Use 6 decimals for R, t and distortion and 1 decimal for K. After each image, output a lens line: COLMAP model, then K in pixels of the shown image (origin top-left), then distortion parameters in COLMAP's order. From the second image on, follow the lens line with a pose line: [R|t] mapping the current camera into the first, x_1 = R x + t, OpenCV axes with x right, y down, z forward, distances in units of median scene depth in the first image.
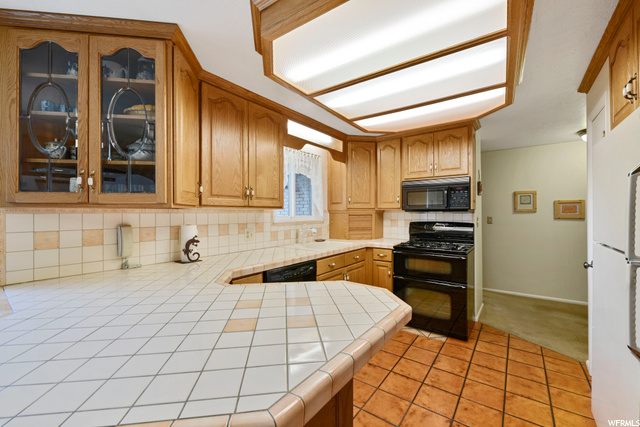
lens RADIAL K [[262.9, 0, 320.6], [0, 262.9, 212.2], [0, 0, 1]] dist [-0.003452, -0.000448]
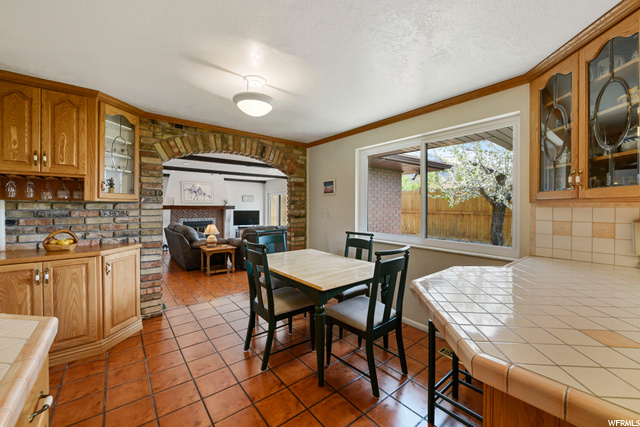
lens RADIAL K [[252.8, 0, 322.7], [0, 252.8, 207.3], [0, 0, 1]] dist [-0.004474, -0.000283]
pose [[-0.236437, 0.008579, -0.971609, 0.311261], [0.000938, 0.999963, 0.008602, -0.003967], [0.971646, 0.001123, -0.236437, 0.120721]]
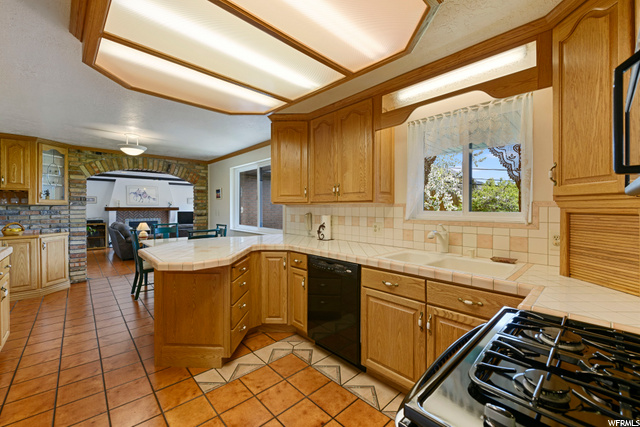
lens RADIAL K [[262.9, 0, 320.5], [0, 262.9, 208.7], [0, 0, 1]] dist [-0.003452, -0.000448]
pose [[-0.173273, 0.009902, -0.984824, 0.987109], [0.004654, 0.999947, 0.009235, -0.001560], [0.984863, -0.002983, -0.173310, 1.259826]]
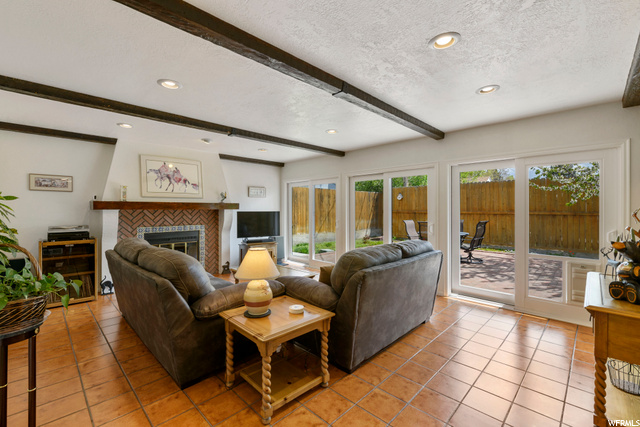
lens RADIAL K [[276.0, 0, 319.9], [0, 276.0, 208.2], [0, 0, 1]] dist [-0.003239, -0.000256]
pose [[-0.131069, 0.002243, -0.991371, -1.109396], [0.008222, 0.999966, 0.001175, 0.063059], [0.991339, -0.007997, -0.131083, -1.360468]]
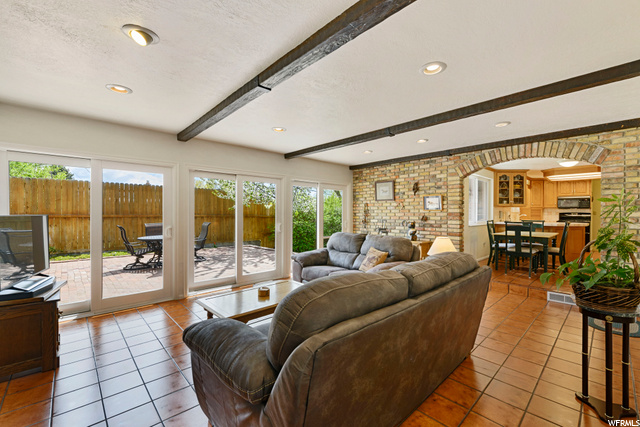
lens RADIAL K [[262.9, 0, 321.5], [0, 262.9, 215.9], [0, 0, 1]] dist [-0.003452, -0.000448]
pose [[0.982147, 0.010662, -0.187812, -2.447687], [-0.007301, 0.999801, 0.018582, 0.065801], [0.187973, -0.016880, 0.982029, -3.247389]]
